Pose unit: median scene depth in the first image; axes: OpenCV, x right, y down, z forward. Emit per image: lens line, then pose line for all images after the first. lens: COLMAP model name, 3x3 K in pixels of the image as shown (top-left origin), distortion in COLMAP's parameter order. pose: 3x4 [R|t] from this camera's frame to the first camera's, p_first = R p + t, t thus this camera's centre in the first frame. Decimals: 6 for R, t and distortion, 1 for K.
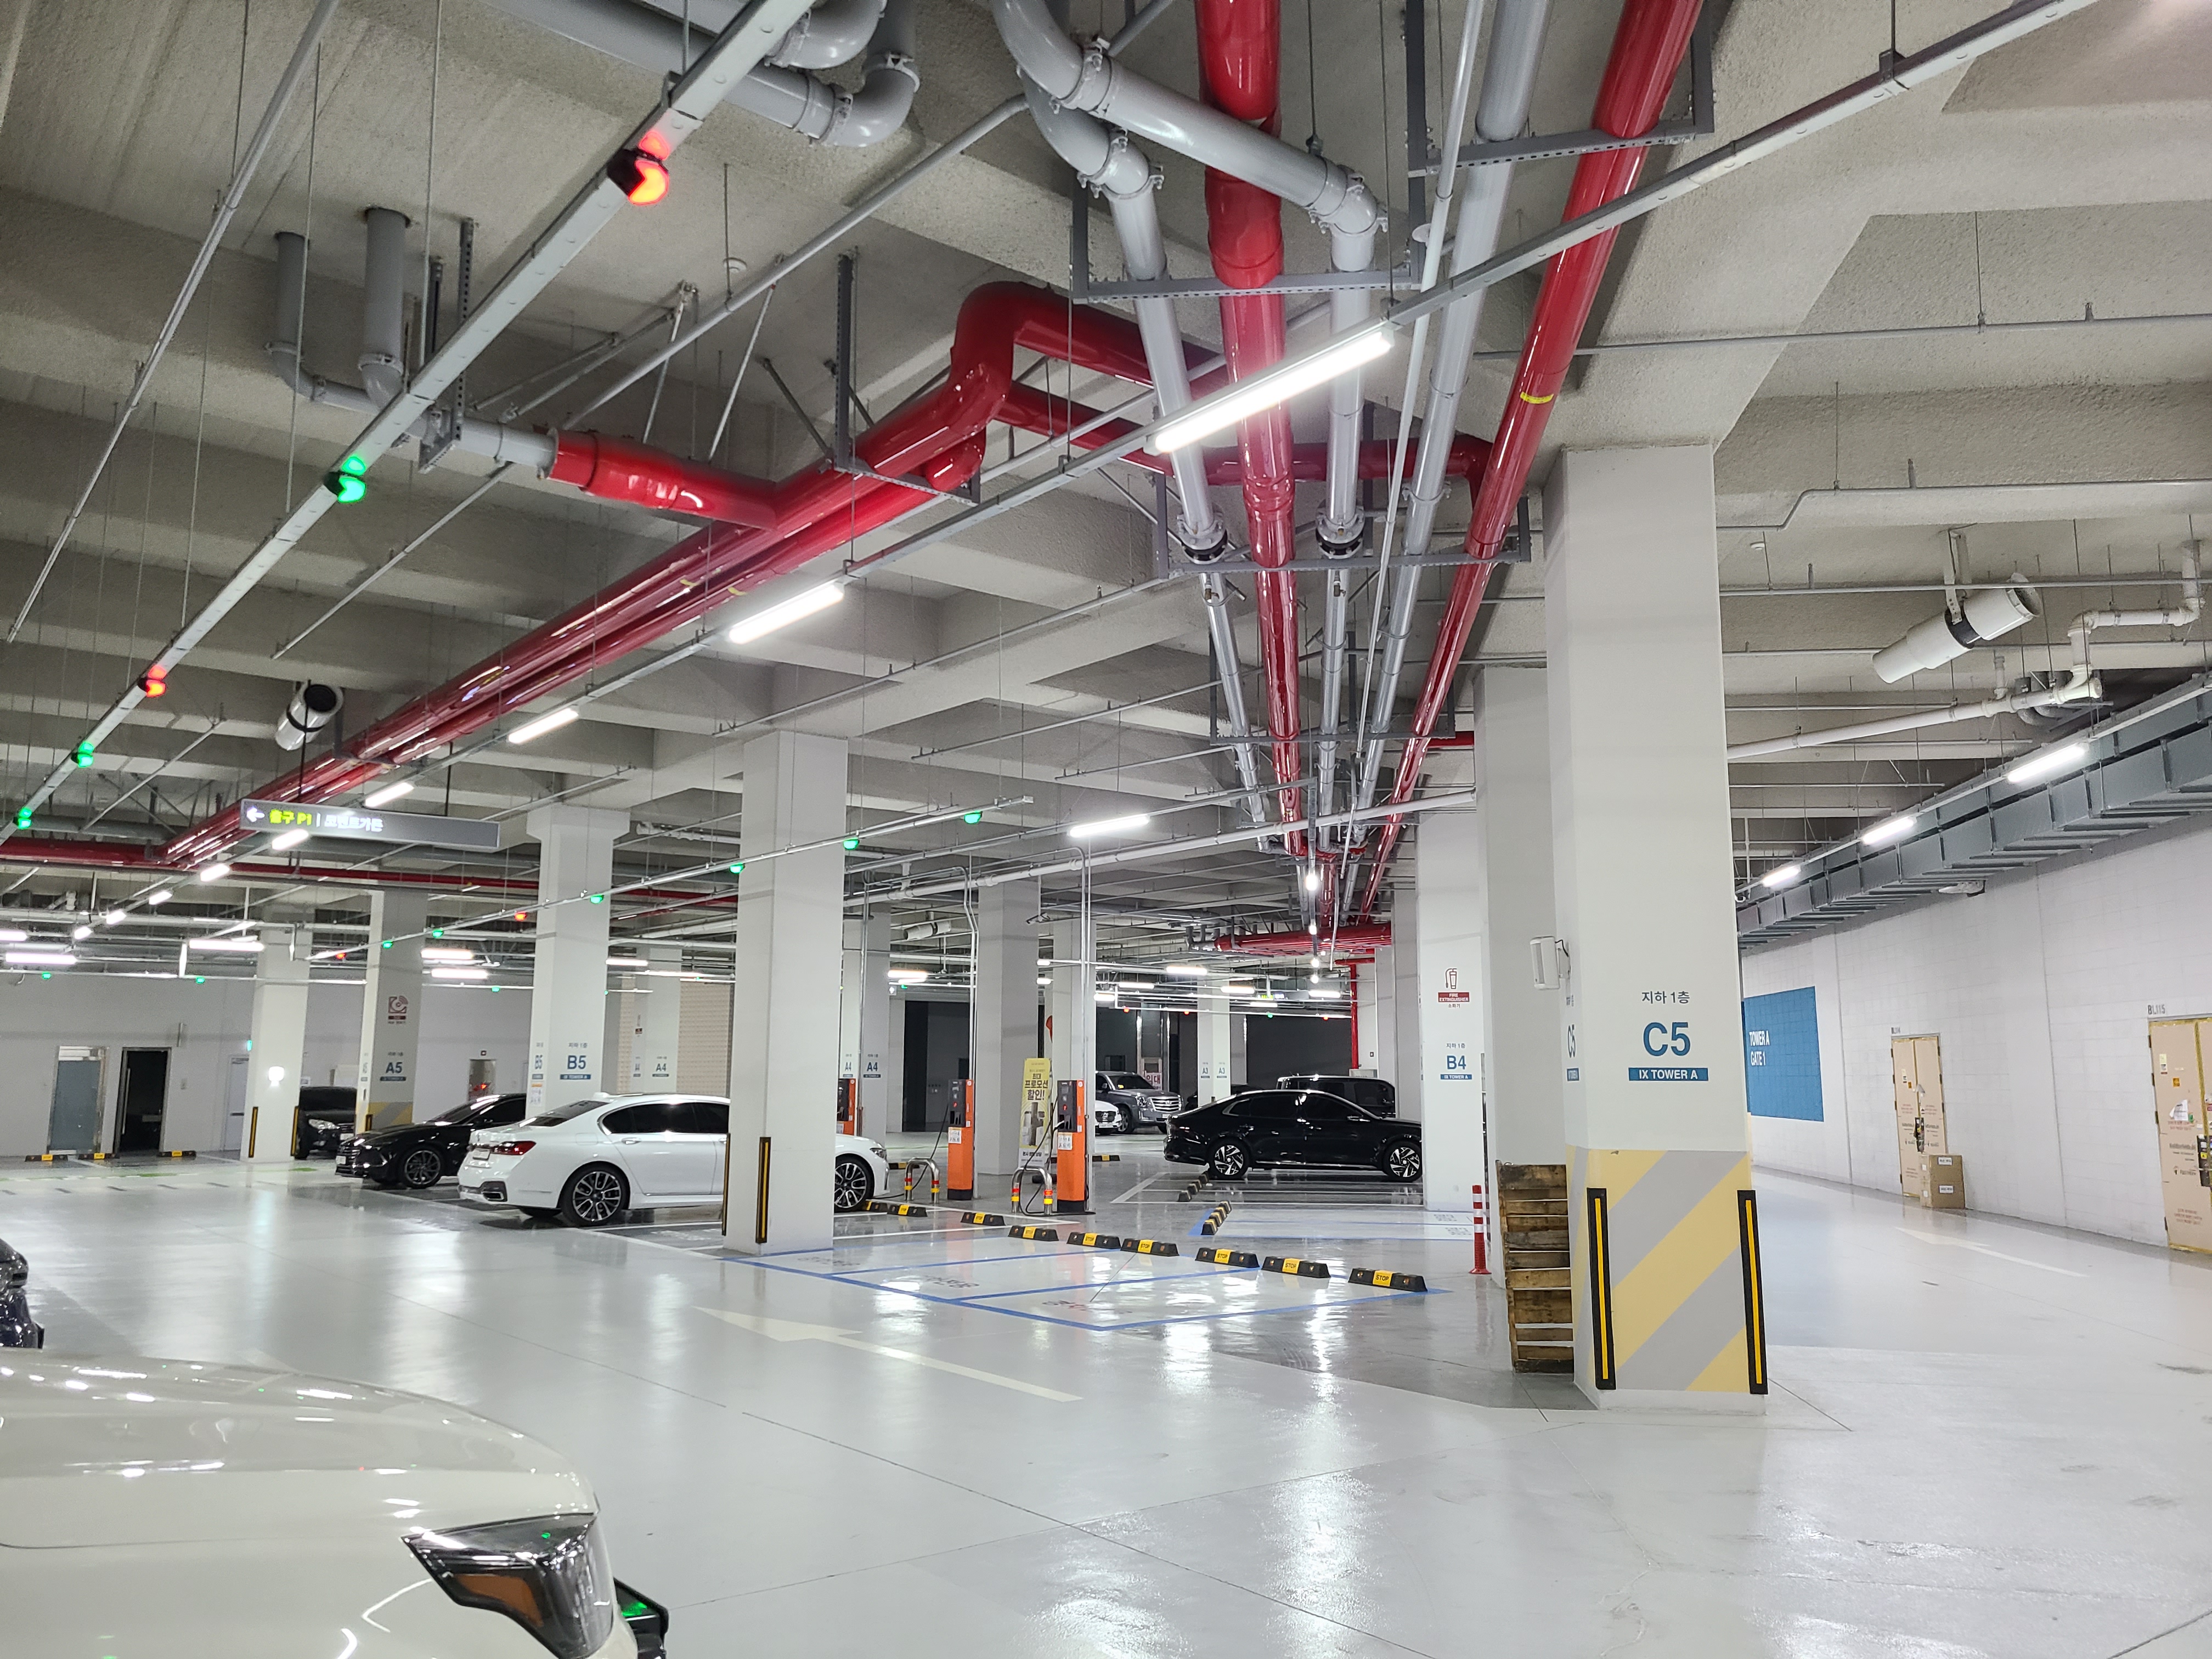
lens RADIAL K [[1658.4, 0, 1106.0], [0, 1658.4, 829.5], [0, 0, 1]] dist [0.055770, -0.000778]
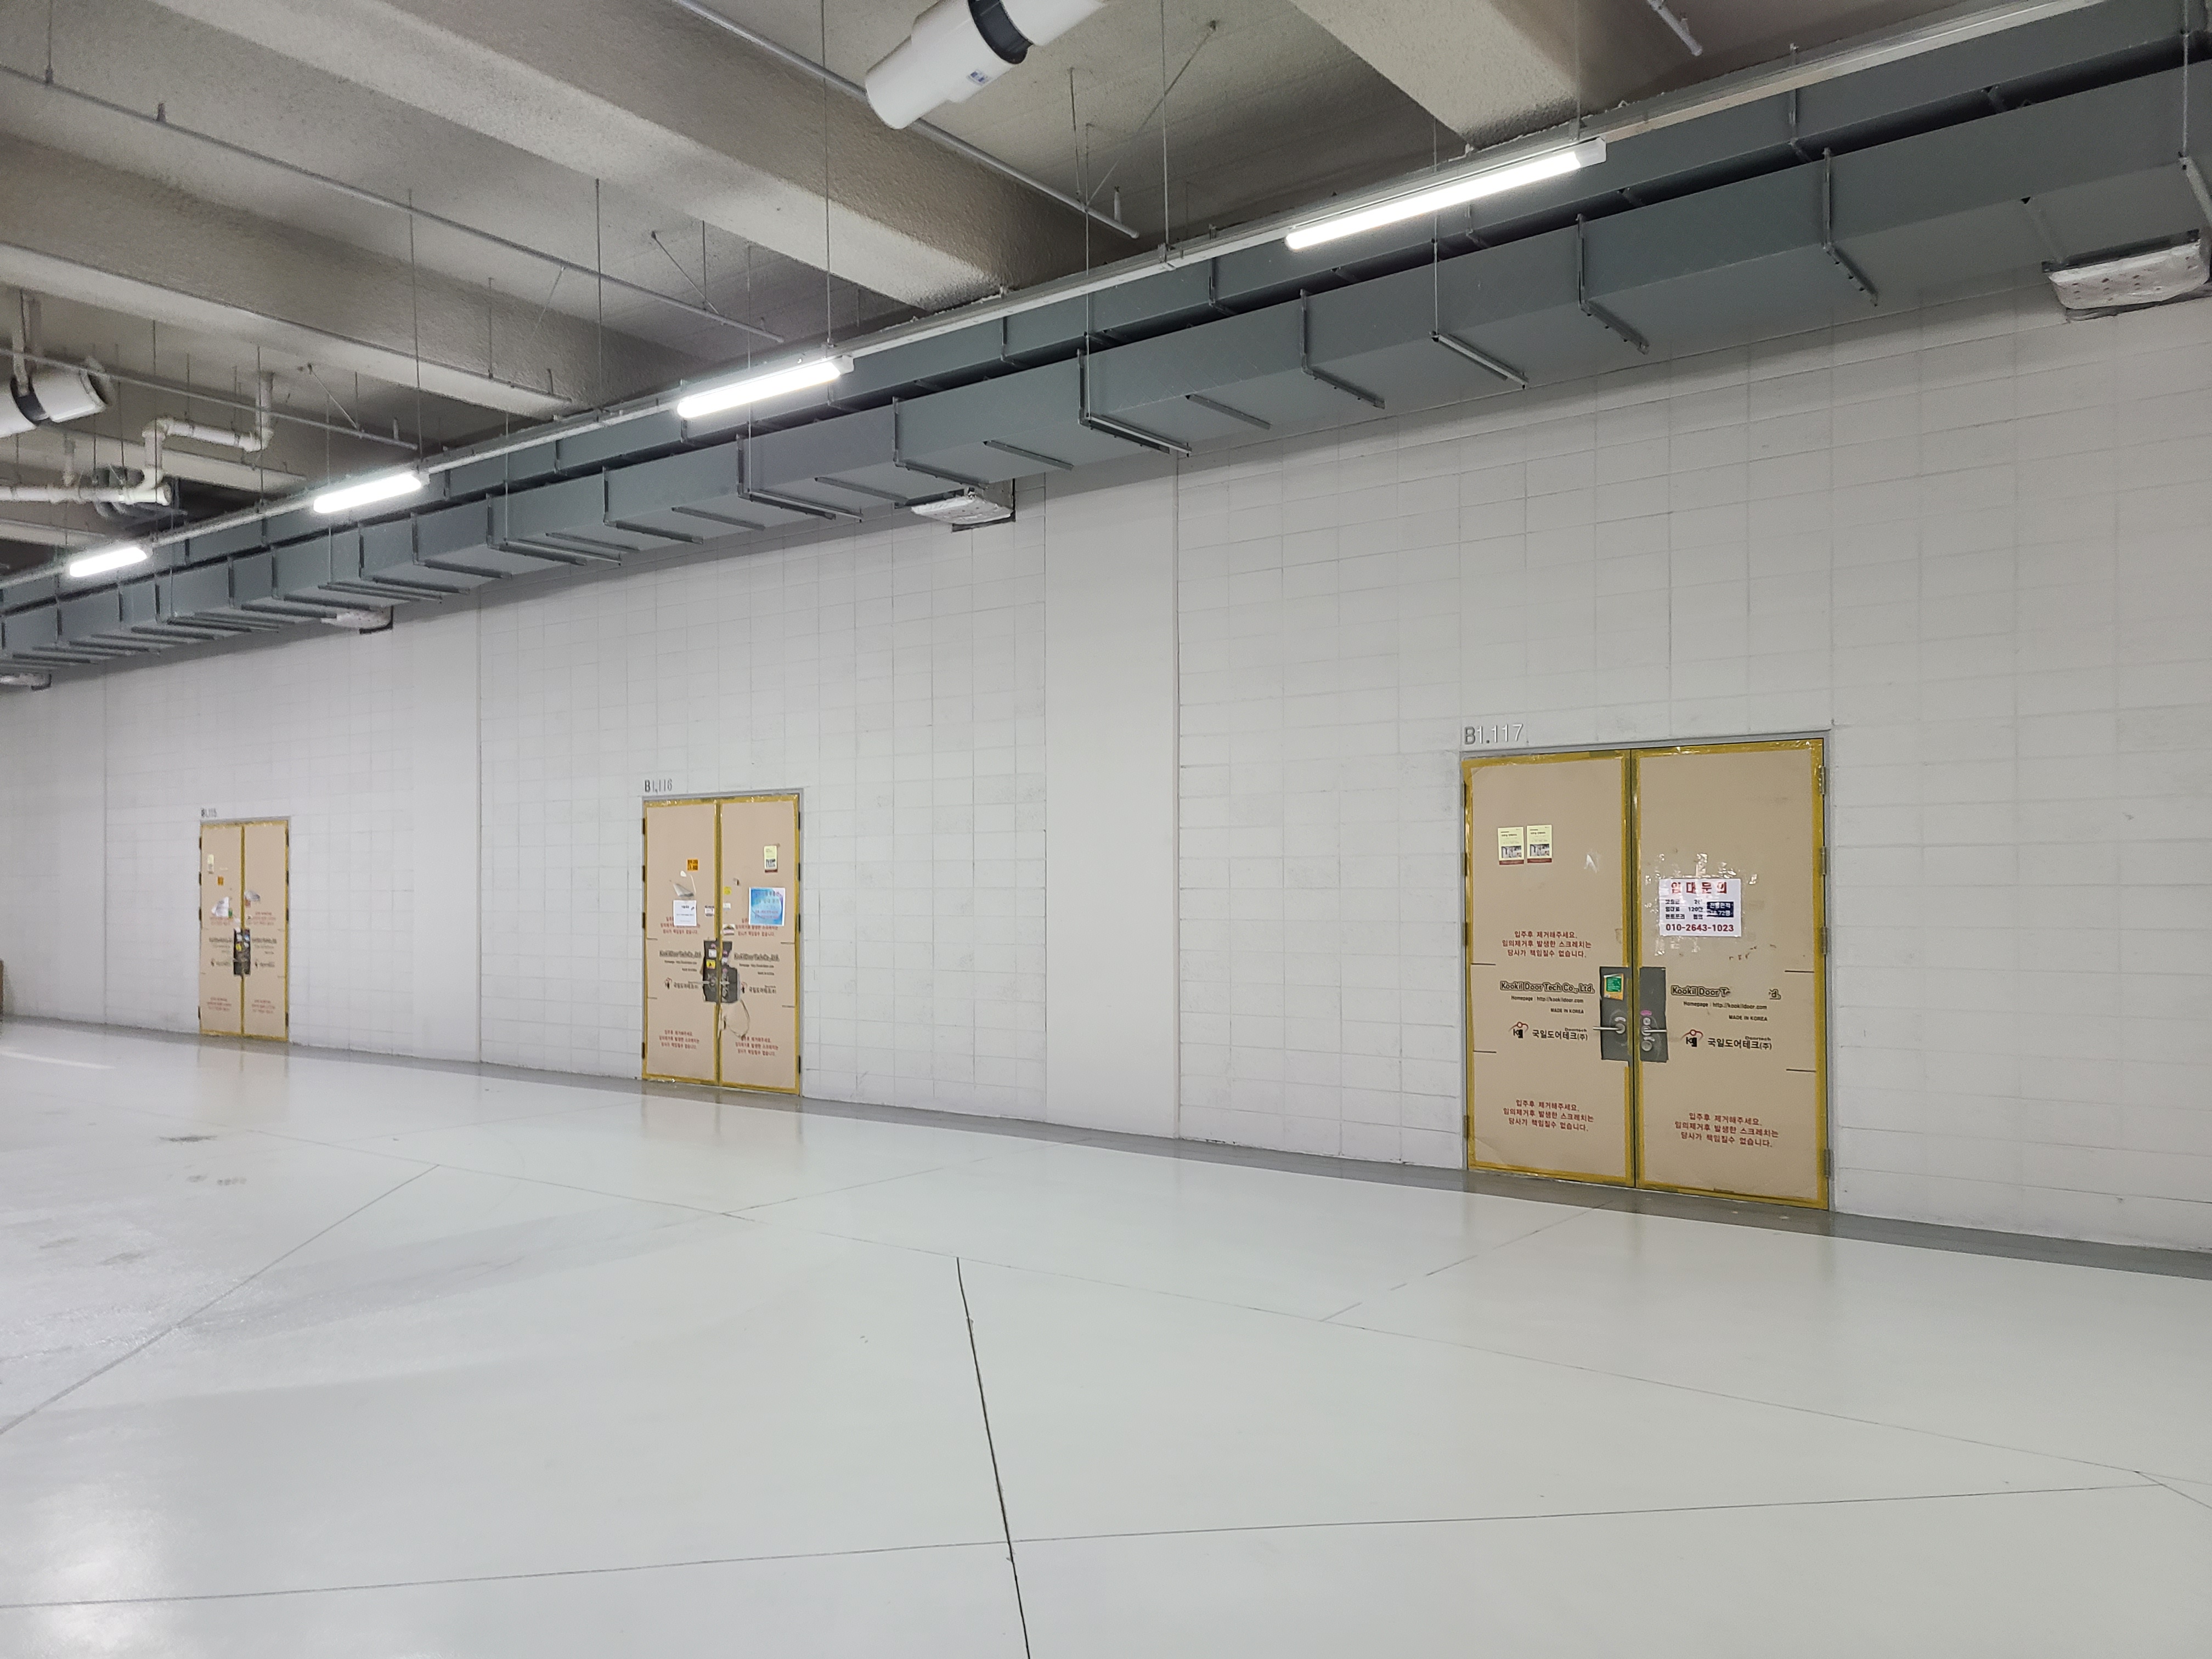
lens RADIAL K [[1658.4, 0, 1106.0], [0, 1658.4, 829.5], [0, 0, 1]] dist [0.055770, -0.000778]
pose [[0.504056, 0.011097, 0.863600, 0.035655], [-0.112295, 0.992271, 0.052793, 0.038776], [-0.856340, -0.123589, 0.501406, 0.263559]]
